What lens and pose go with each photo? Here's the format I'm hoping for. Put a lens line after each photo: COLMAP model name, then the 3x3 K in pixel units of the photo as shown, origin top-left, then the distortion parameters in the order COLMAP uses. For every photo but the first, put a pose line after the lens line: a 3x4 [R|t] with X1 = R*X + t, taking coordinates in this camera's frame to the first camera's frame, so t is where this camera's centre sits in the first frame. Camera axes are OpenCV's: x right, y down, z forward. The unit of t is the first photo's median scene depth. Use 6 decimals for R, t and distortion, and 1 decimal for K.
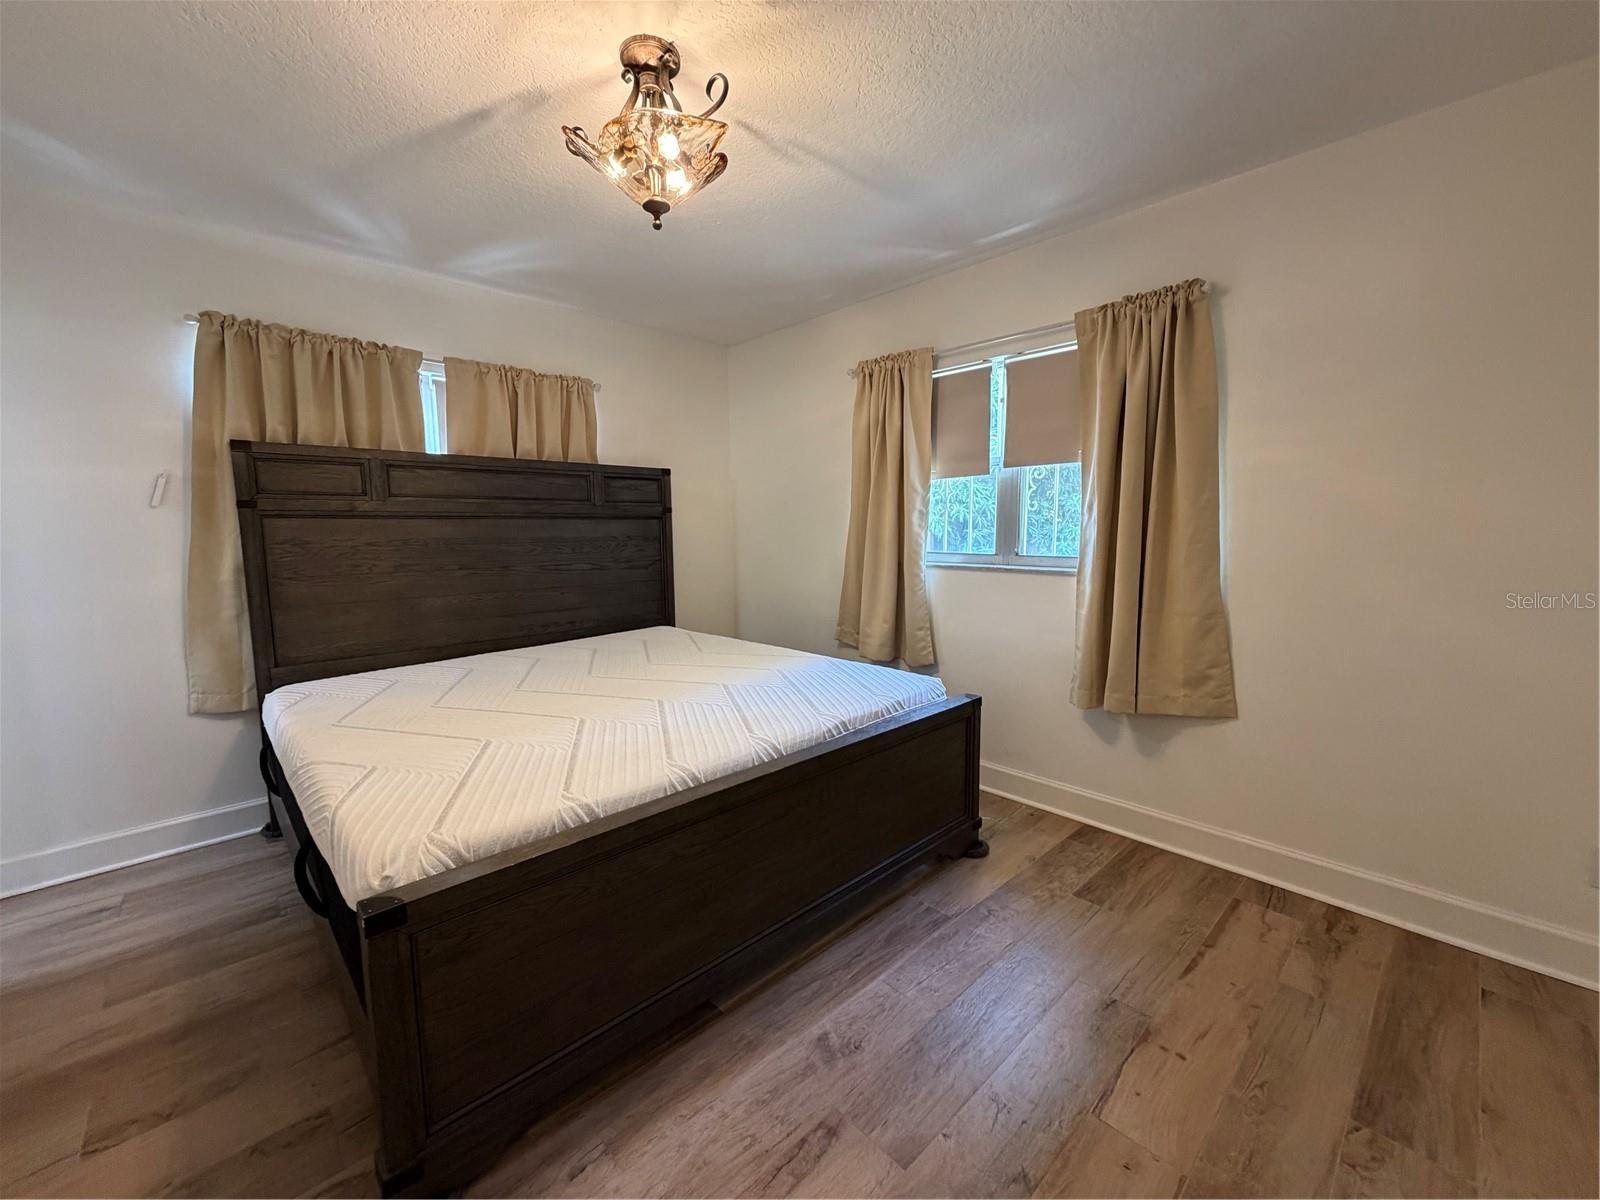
lens RADIAL K [[634.2, 0, 803.4], [0, 634.2, 599.0], [0, 0, 1]] dist [-0.001545, 0.000110]
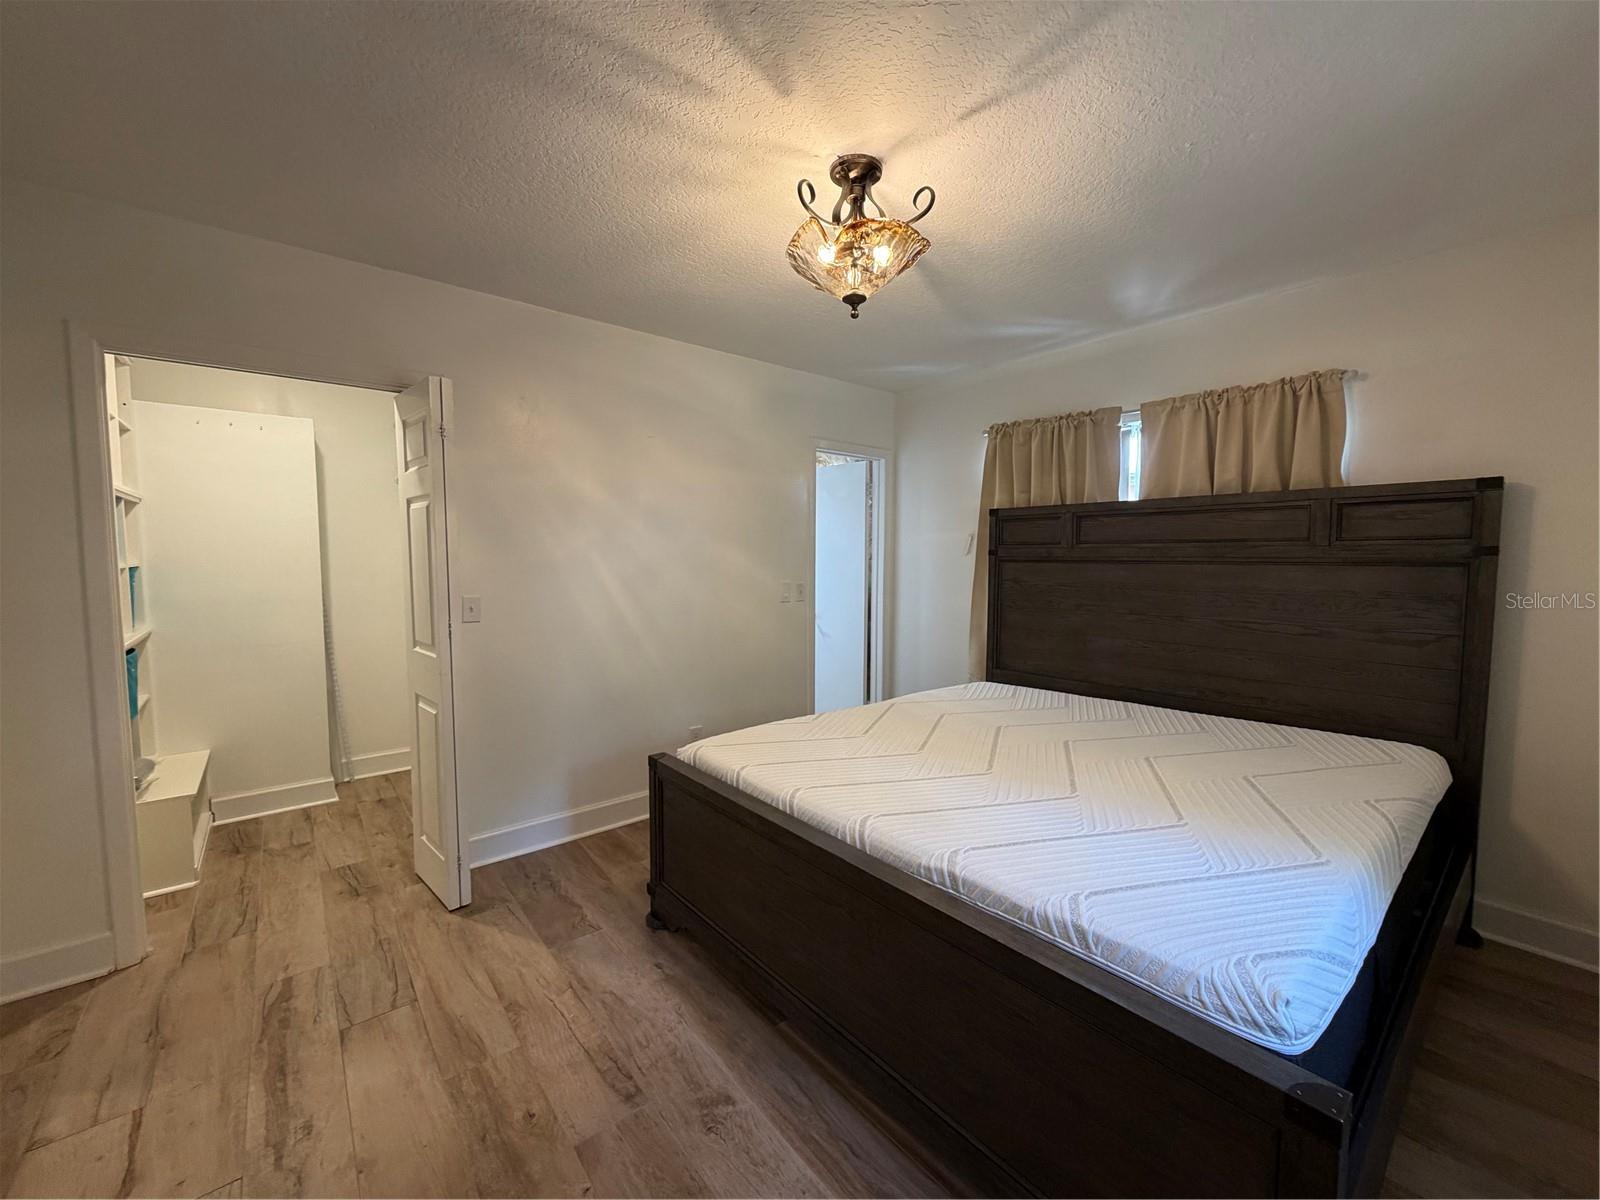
lens RADIAL K [[634.2, 0, 803.4], [0, 634.2, 599.0], [0, 0, 1]] dist [-0.001545, 0.000110]
pose [[-0.067338, 0.075558, -0.994865, 0.594701], [-0.112257, 0.990223, 0.082804, -0.116715], [0.991395, 0.117256, -0.058198, 0.670442]]
